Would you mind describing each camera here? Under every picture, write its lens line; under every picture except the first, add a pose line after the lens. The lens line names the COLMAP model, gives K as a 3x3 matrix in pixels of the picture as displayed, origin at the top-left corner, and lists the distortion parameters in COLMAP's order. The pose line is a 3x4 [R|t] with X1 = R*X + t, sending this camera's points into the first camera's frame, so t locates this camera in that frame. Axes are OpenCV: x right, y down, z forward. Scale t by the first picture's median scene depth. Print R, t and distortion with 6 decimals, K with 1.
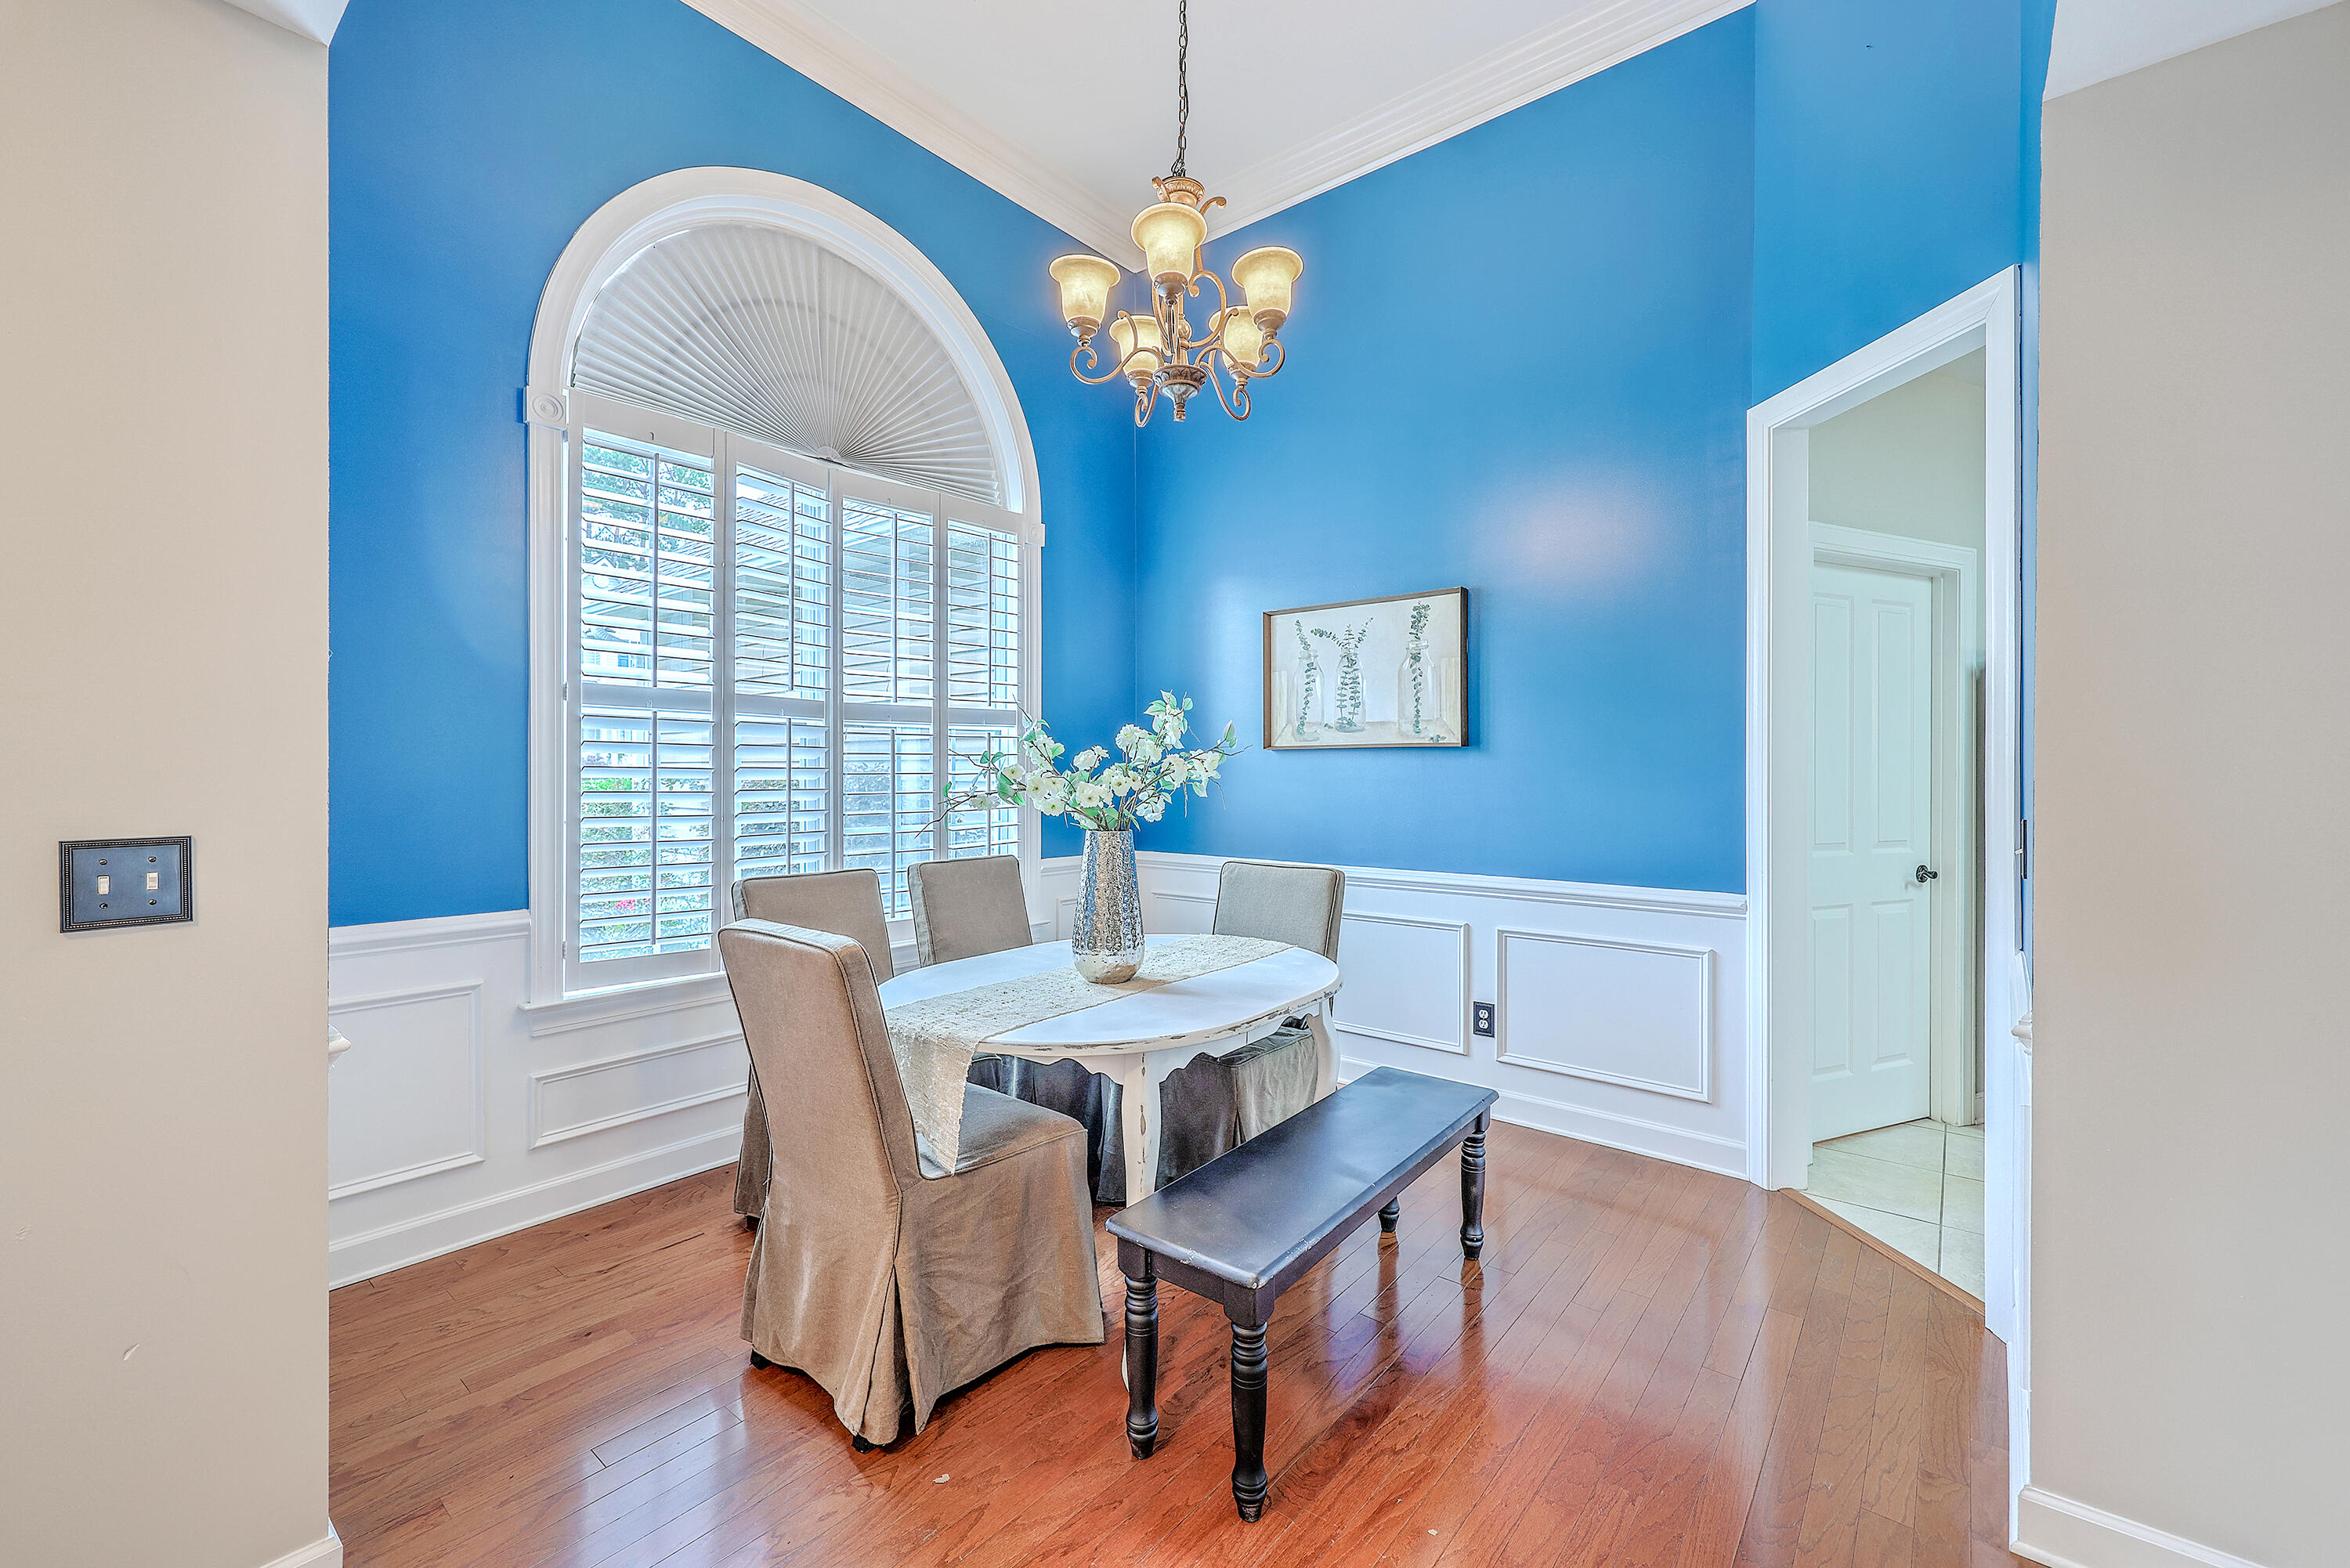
lens RADIAL K [[962.1, 0, 1178.8], [0, 962.1, 771.7], [0, 0, 1]] dist [0.000359, 0.000070]
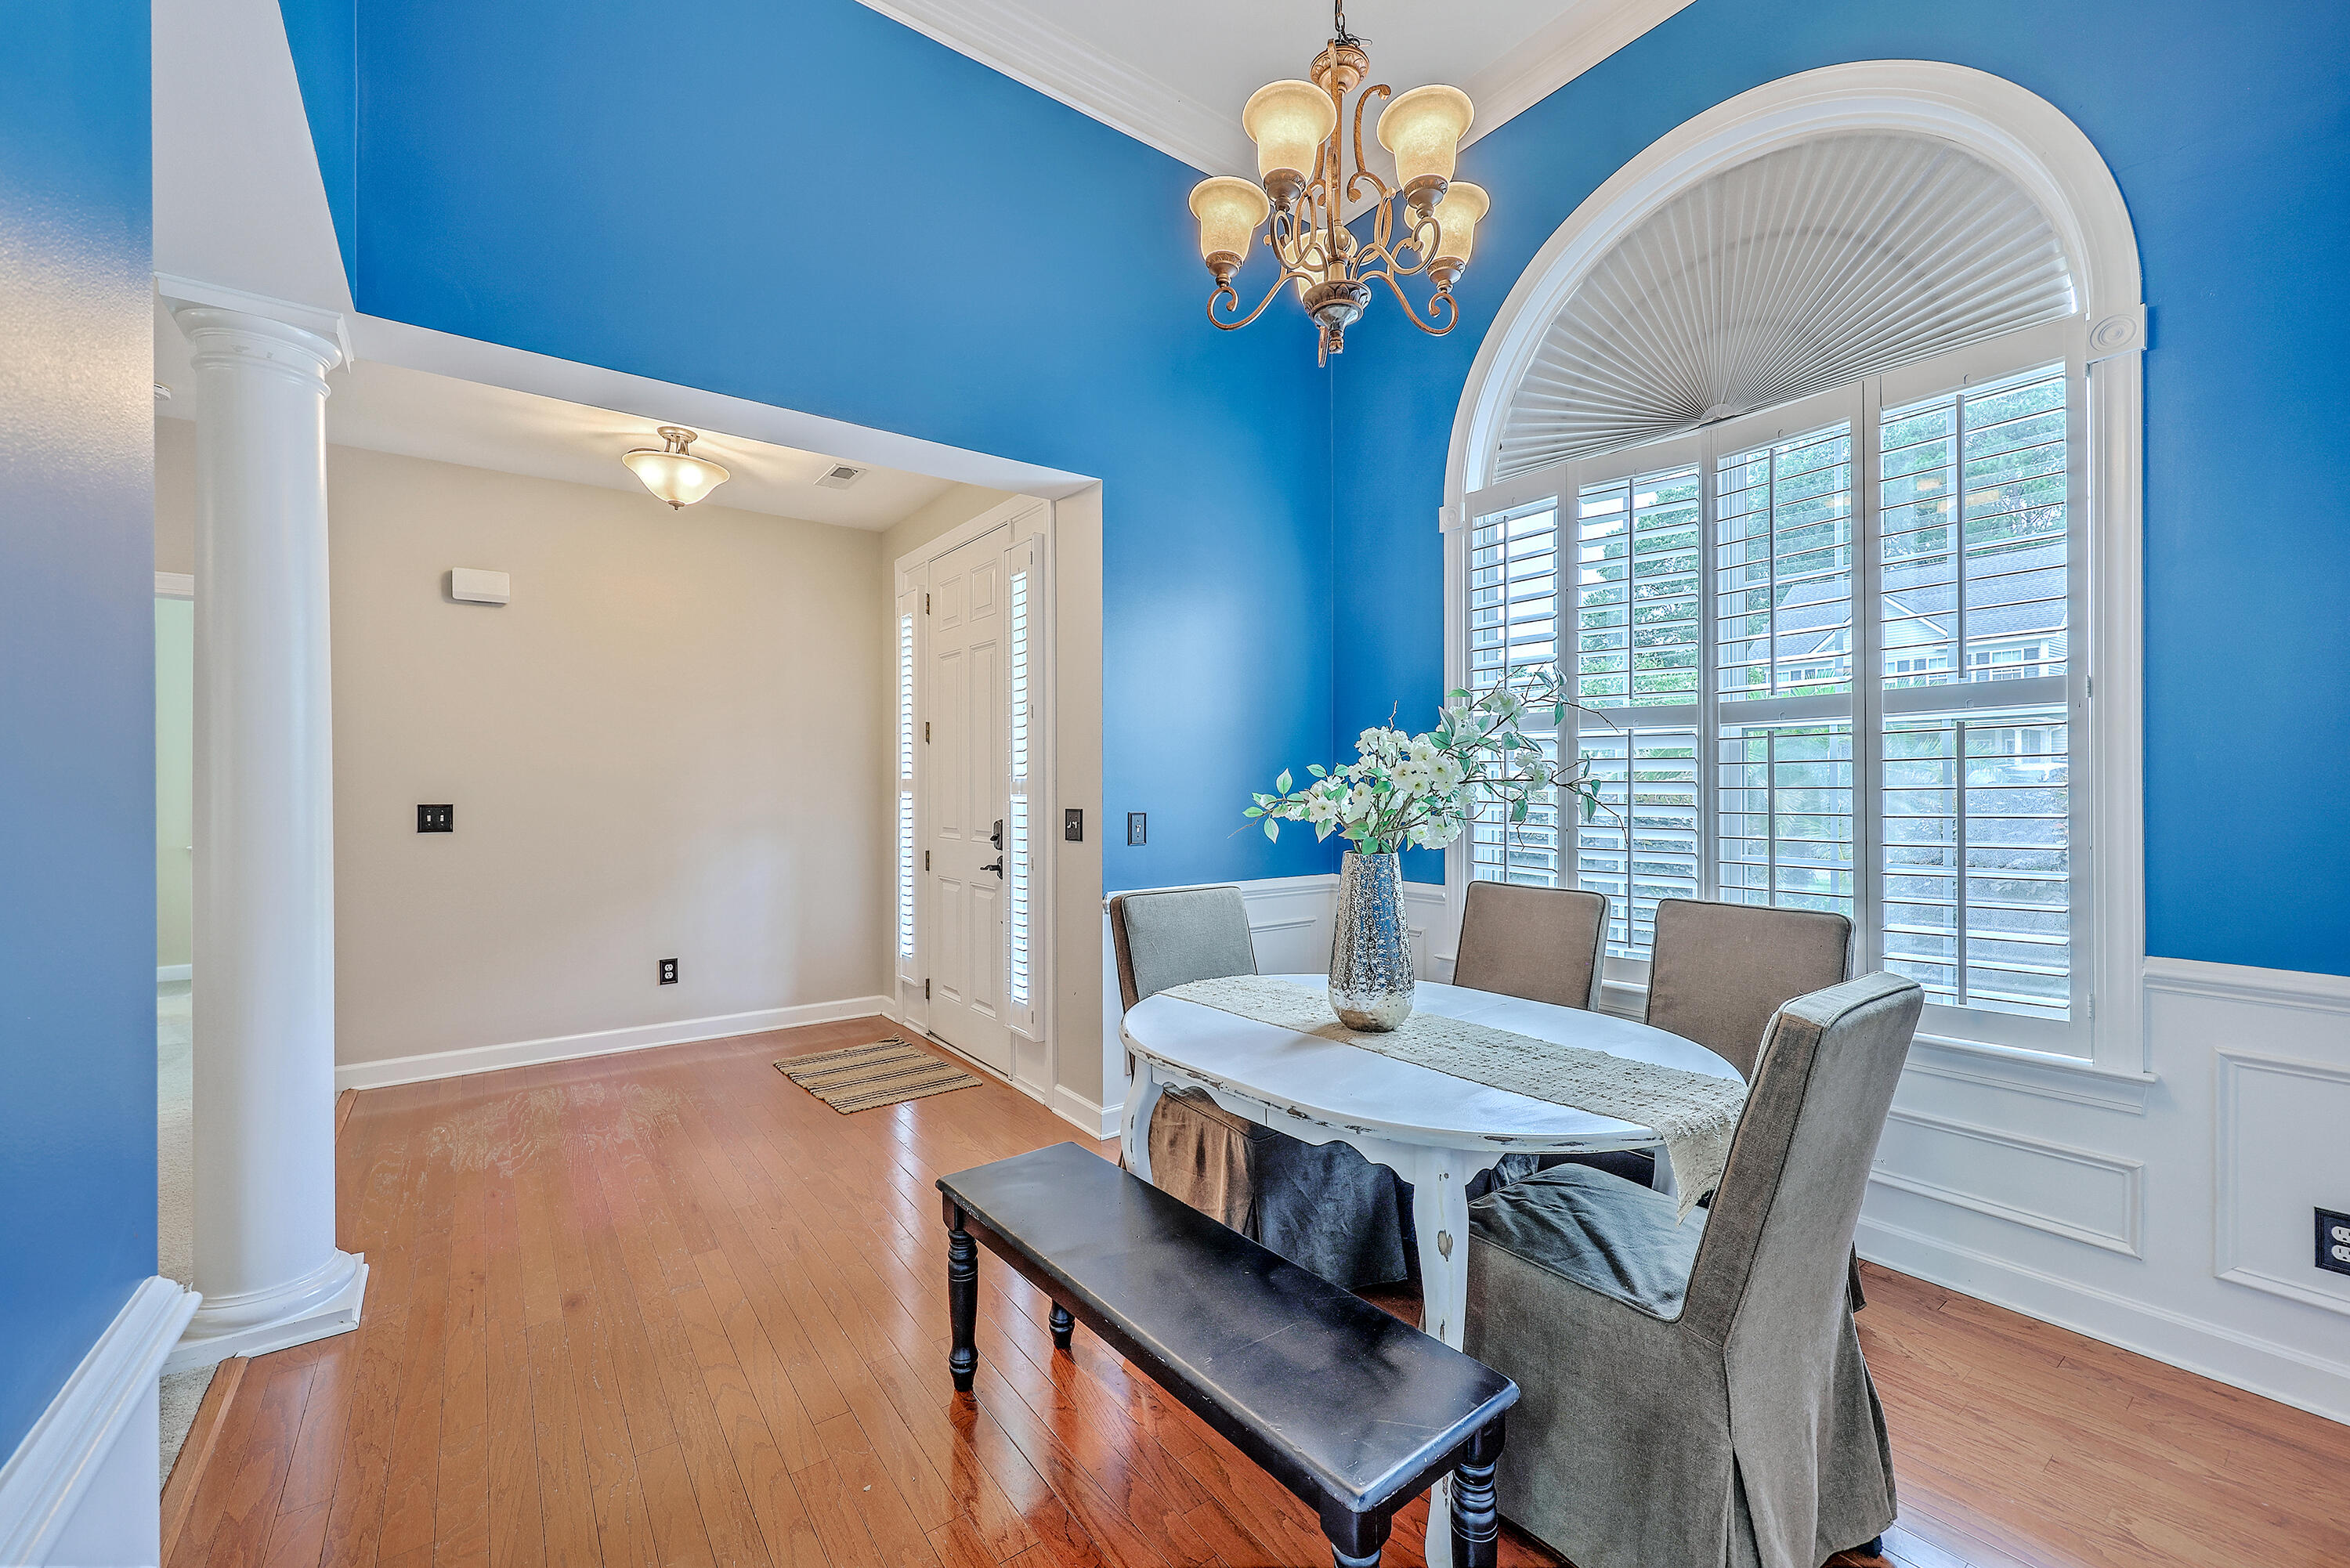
lens RADIAL K [[962.1, 0, 1178.8], [0, 962.1, 771.7], [0, 0, 1]] dist [0.000359, 0.000070]
pose [[-0.257370, -0.018484, -0.966136, 0.689473], [-0.003078, 0.999828, -0.018308, 0.005414], [0.966308, -0.001738, -0.257383, 0.908542]]
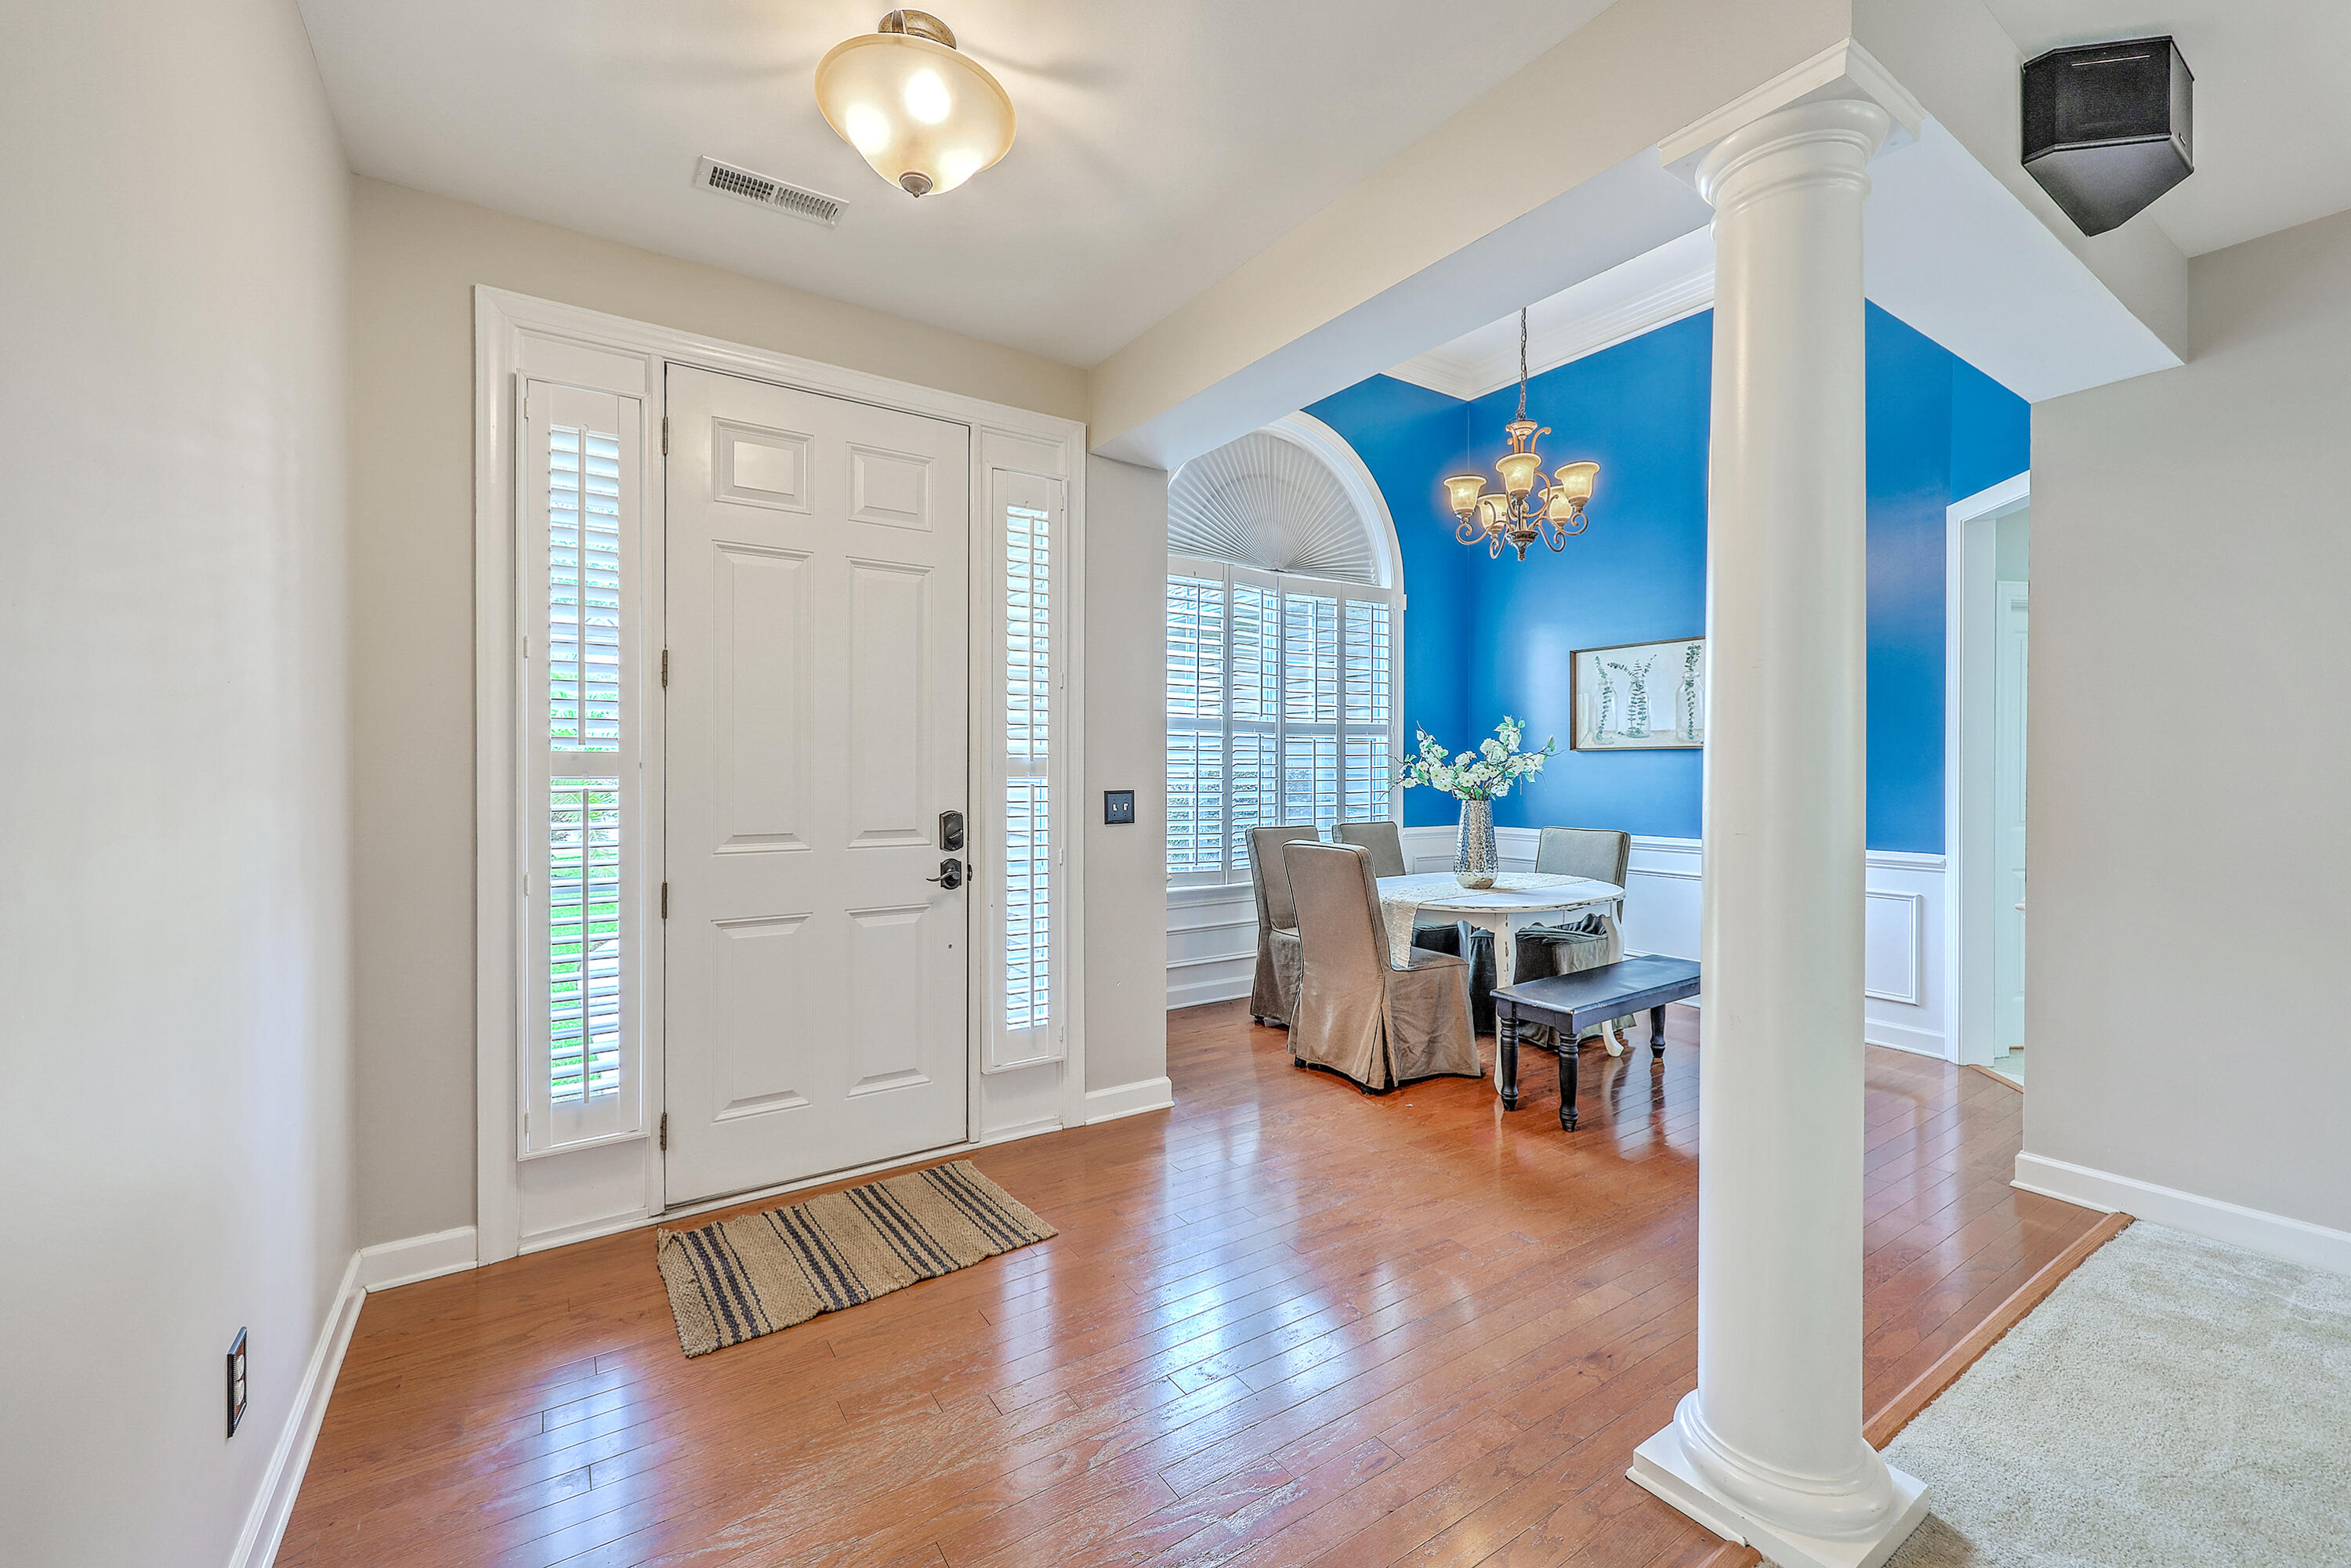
lens RADIAL K [[962.5, 0, 1179.3], [0, 962.5, 771.7], [0, 0, 1]] dist [0.000359, 0.000070]
pose [[0.958381, 0.001002, -0.285490, -0.077498], [-0.000128, 0.999995, 0.003082, 0.003817], [0.285492, -0.002917, 0.958377, -0.681219]]
